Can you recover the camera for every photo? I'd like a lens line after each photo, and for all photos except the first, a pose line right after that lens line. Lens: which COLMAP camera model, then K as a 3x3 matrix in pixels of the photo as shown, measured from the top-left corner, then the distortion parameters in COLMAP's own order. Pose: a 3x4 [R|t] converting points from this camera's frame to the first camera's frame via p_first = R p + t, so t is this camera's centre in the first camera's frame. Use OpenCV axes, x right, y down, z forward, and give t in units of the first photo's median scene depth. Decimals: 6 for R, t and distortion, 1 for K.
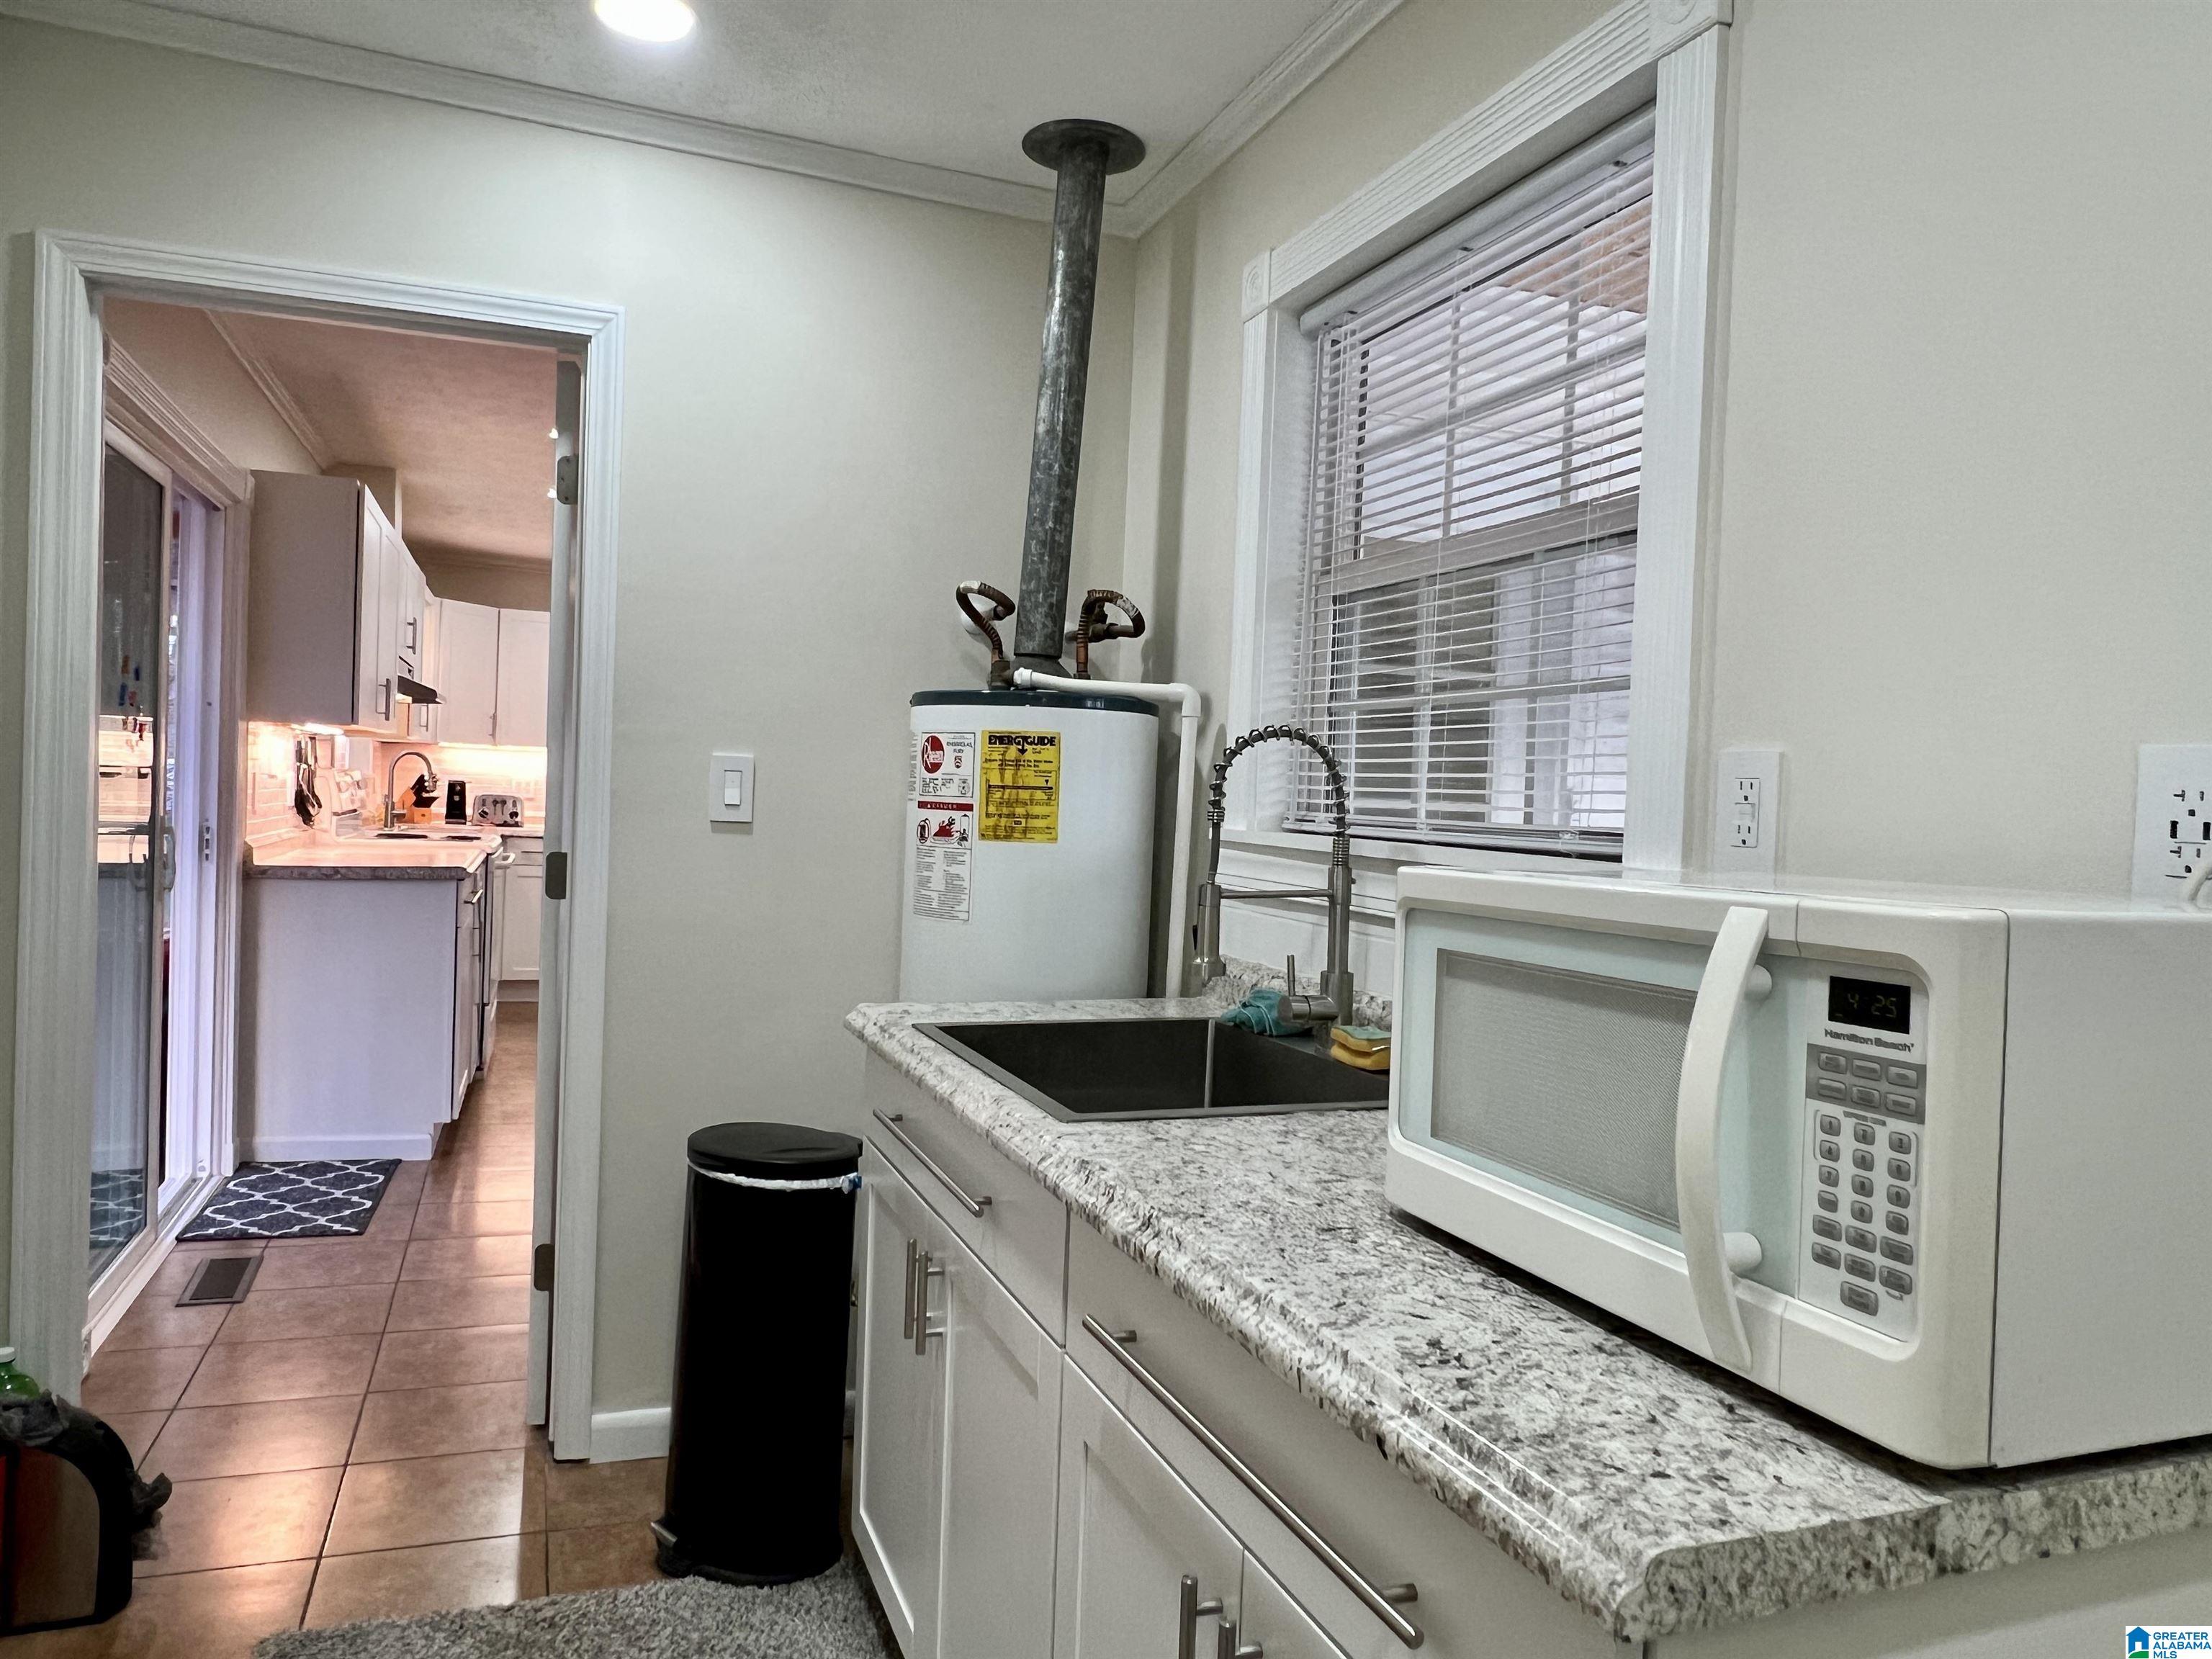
lens RADIAL K [[1467.8, 0, 1102.3], [0, 1467.8, 824.8], [0, 0, 1]] dist [0.004392, -0.005695]
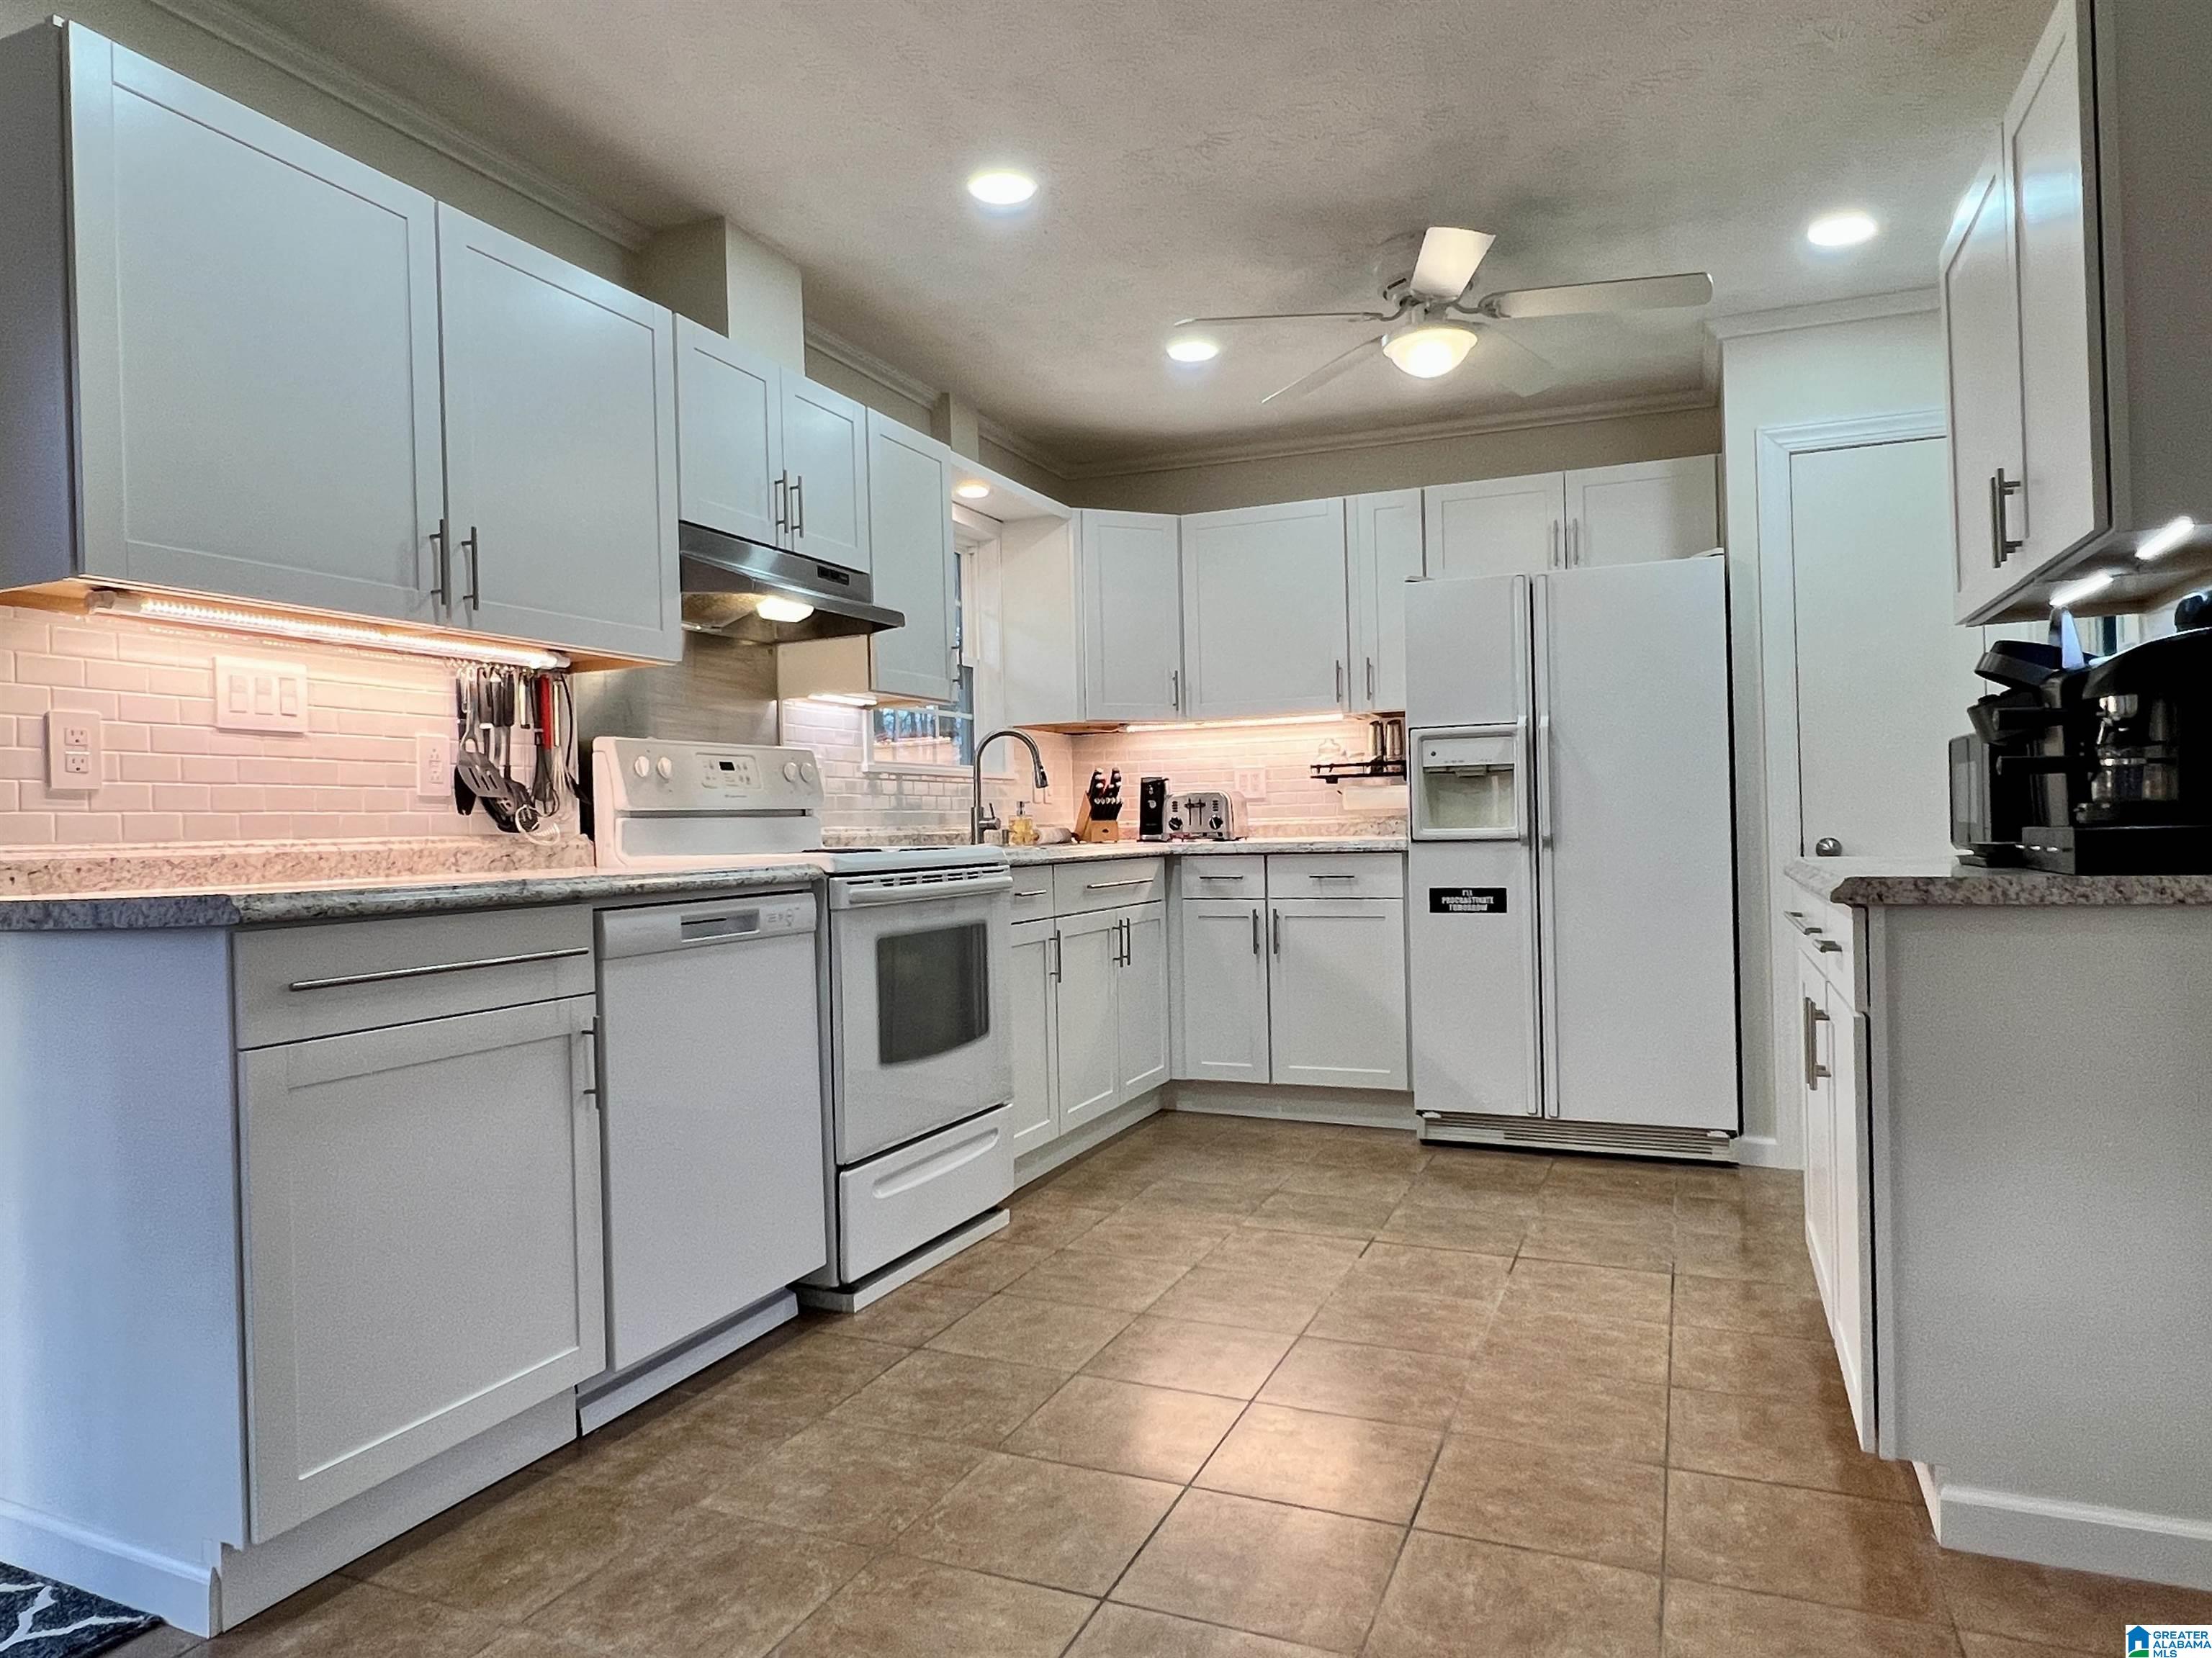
lens RADIAL K [[1390.5, 0, 1084.4], [0, 1390.5, 828.8], [0, 0, 1]] dist [-0.017556, 0.005210]
pose [[0.709886, -0.058969, -0.701843, -0.009192], [0.039702, 0.998255, -0.043717, 0.020658], [0.703196, 0.003169, 0.710989, 0.521582]]
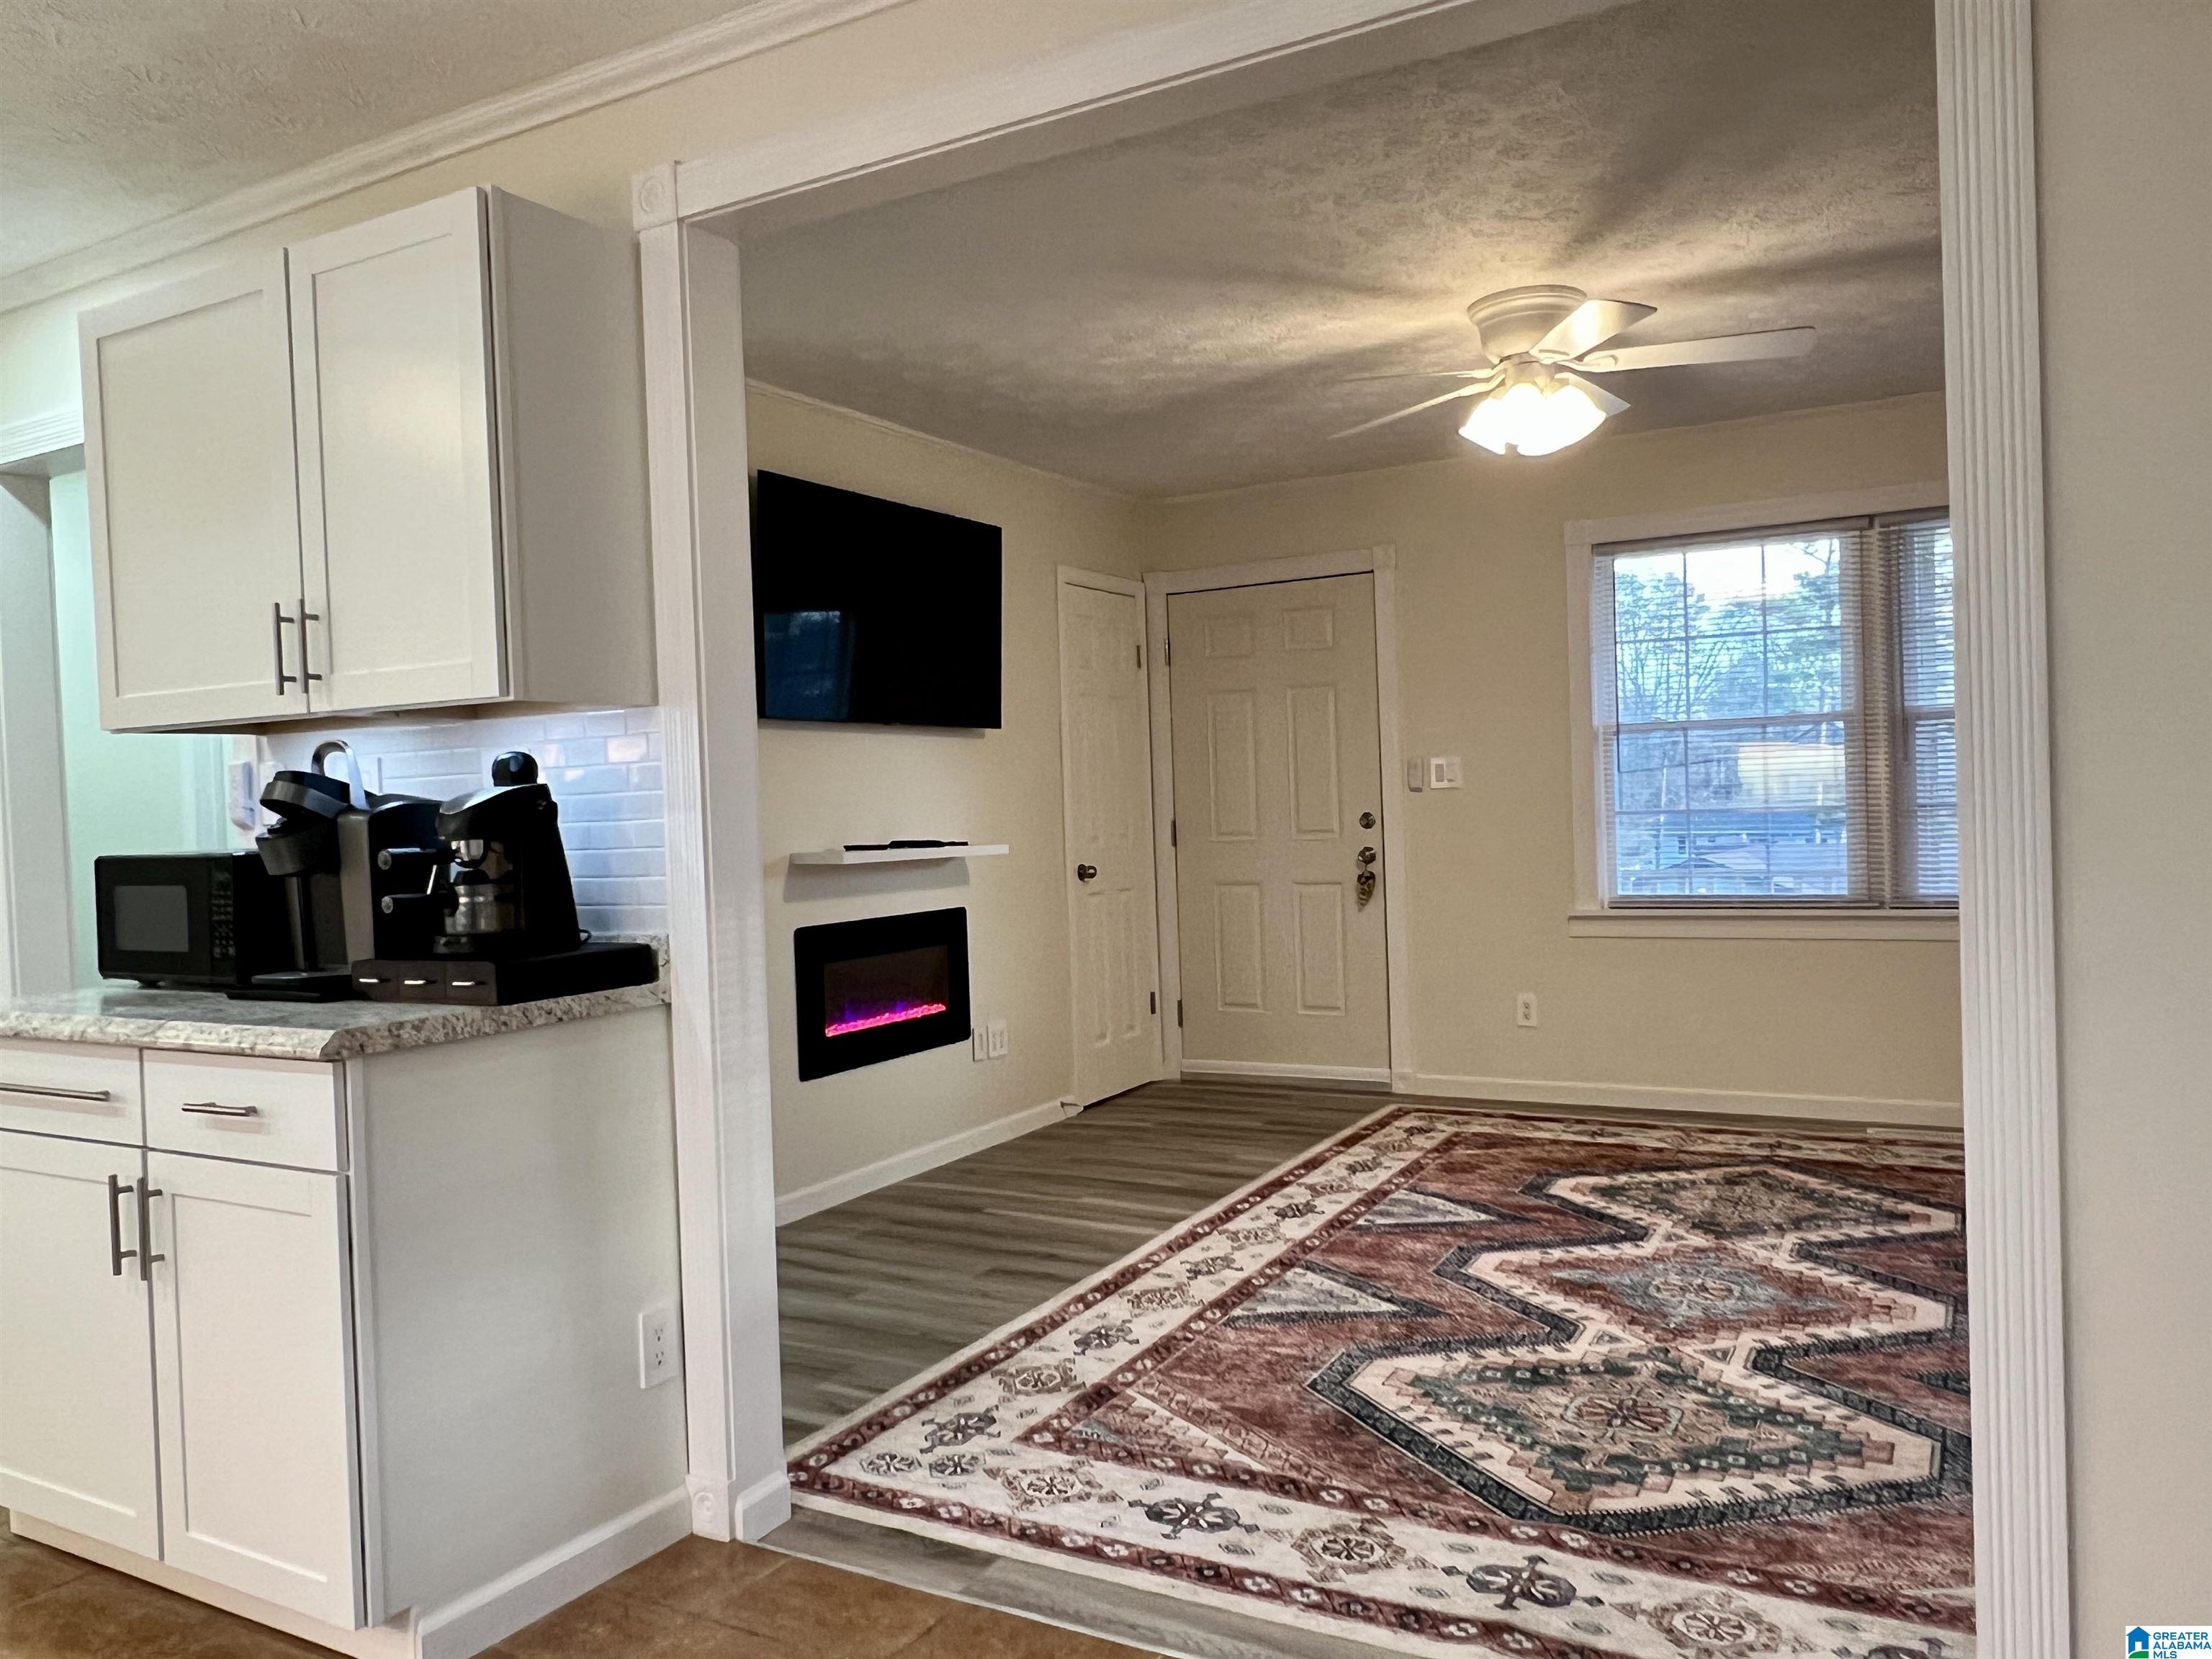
lens RADIAL K [[1612.6, 0, 1088.1], [0, 1612.6, 841.0], [0, 0, 1]] dist [0.007289, -0.012410]
pose [[0.773429, -0.080535, 0.628746, -0.152007], [0.078453, 0.996432, 0.031126, -0.005748], [-0.629009, 0.025253, 0.776988, 0.500053]]
